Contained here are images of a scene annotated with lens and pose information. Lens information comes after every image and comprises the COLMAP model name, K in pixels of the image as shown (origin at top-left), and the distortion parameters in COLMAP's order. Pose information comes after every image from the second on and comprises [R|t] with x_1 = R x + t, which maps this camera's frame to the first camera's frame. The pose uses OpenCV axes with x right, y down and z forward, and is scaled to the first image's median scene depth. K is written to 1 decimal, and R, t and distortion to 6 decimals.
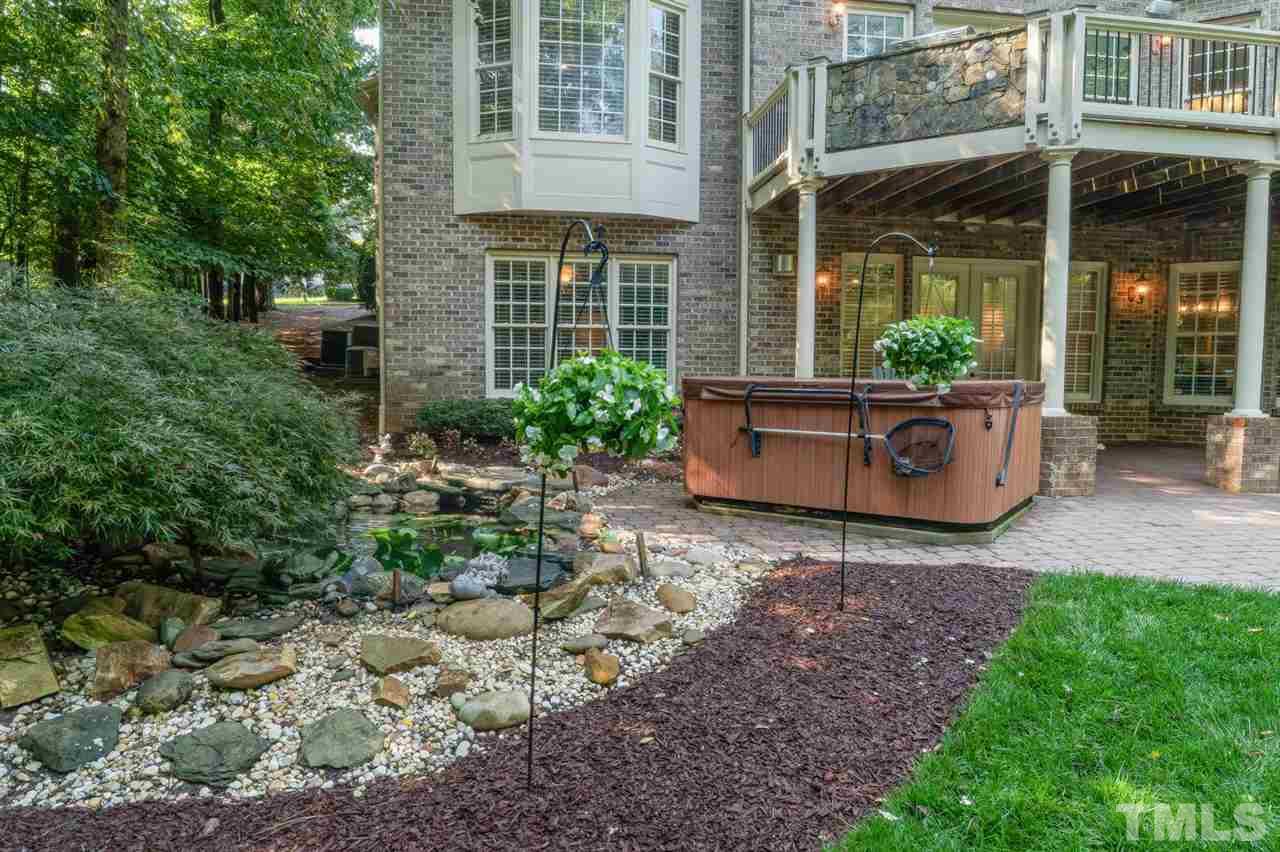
lens RADIAL K [[836.1, 0, 633.6], [0, 836.1, 426.7], [0, 0, 1]] dist [-0.040441, 0.002717]
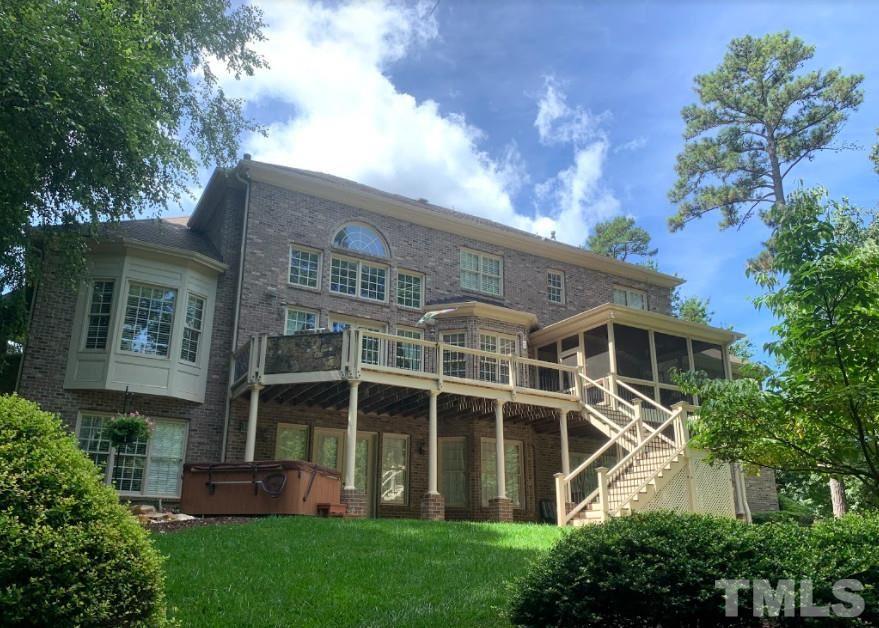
lens RADIAL K [[686.1, 0, 434.5], [0, 686.1, 322.4], [0, 0, 1]] dist [-0.000053, -0.007425]
pose [[0.928767, 0.112796, 0.353086, -0.007453], [0.027523, 0.928958, -0.369161, 0.211729], [-0.369642, 0.352582, 0.859681, -0.726564]]
